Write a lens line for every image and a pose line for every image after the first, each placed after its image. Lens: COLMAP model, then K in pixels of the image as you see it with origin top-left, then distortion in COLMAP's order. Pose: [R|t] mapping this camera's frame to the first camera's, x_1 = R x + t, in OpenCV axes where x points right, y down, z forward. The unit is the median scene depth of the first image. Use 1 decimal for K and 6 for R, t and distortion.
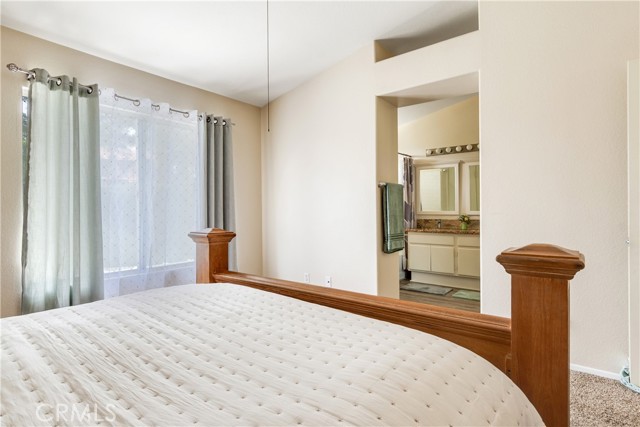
lens RADIAL K [[338.7, 0, 316.4], [0, 338.7, 213.0], [0, 0, 1]] dist [0.006088, -0.005442]
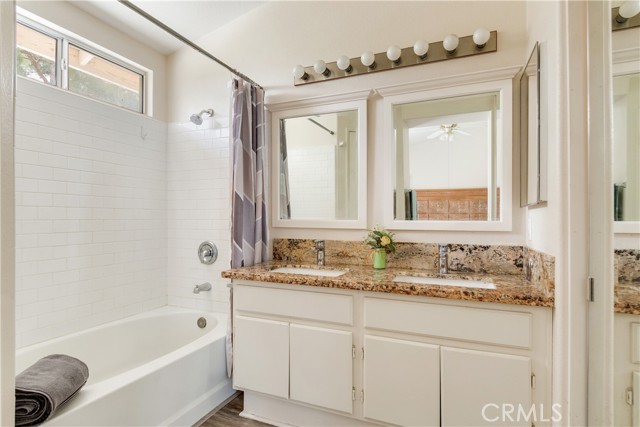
lens RADIAL K [[338.7, 0, 320.8], [0, 338.7, 216.4], [0, 0, 1]] dist [0.006088, -0.005442]
pose [[0.965424, 0.012622, 0.260378, 0.262136], [-0.007155, 0.999734, -0.021933, -0.000170], [-0.260586, 0.019312, 0.965258, 0.625163]]
